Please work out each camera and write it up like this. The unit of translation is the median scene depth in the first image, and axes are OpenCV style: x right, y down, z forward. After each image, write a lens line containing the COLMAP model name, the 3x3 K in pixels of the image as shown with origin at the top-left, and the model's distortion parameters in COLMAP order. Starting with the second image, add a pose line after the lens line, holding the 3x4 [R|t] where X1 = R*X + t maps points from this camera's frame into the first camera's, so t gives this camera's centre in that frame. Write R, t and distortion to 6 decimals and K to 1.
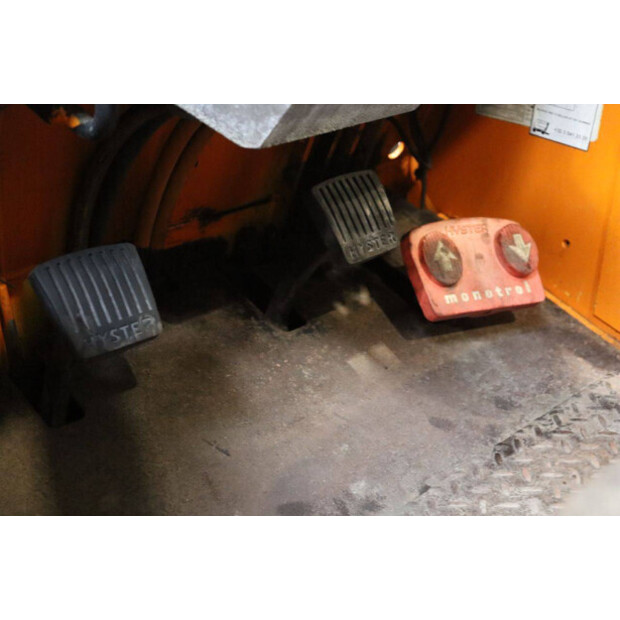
lens RADIAL K [[969.3, 0, 307.1], [0, 969.3, 308.6], [0, 0, 1]] dist [0.074120, 0.000000]
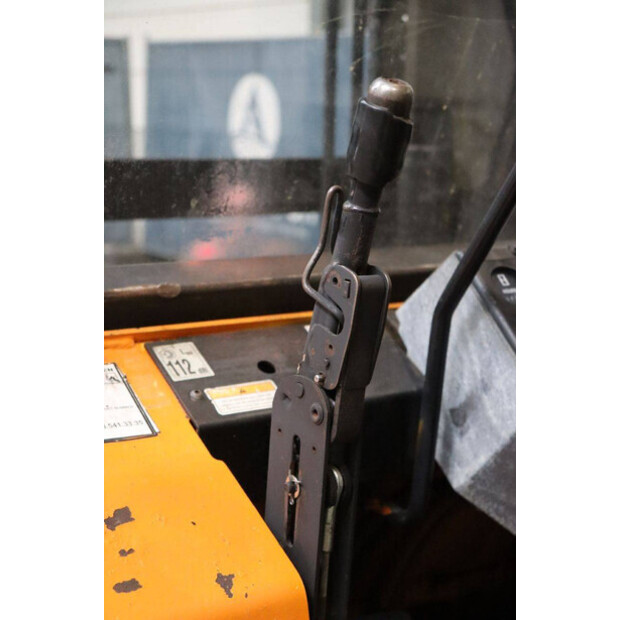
lens RADIAL K [[1327.4, 0, 308.9], [0, 1327.4, 309.0], [0, 0, 1]] dist [0.199744, 0.000000]
pose [[0.993463, 0.044134, -0.105275, -0.113505], [-0.070052, 0.963870, -0.256995, 0.003572], [0.090129, 0.262690, 0.960662, -0.478346]]
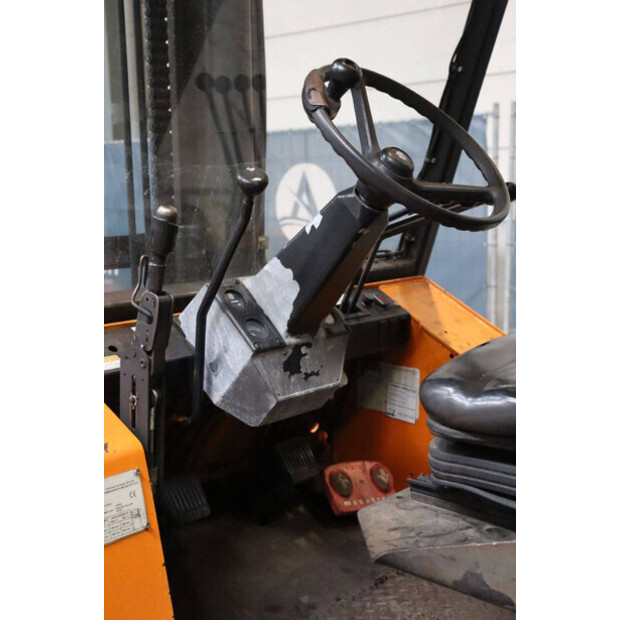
lens RADIAL K [[1004.3, 0, 310.3], [0, 1004.3, 308.0], [0, 0, 1]] dist [0.054366, 0.000000]
pose [[0.995768, -0.029578, 0.087011, -0.085332], [0.053225, 0.957450, -0.283648, 0.180388], [-0.074919, 0.287079, 0.954973, -0.994049]]
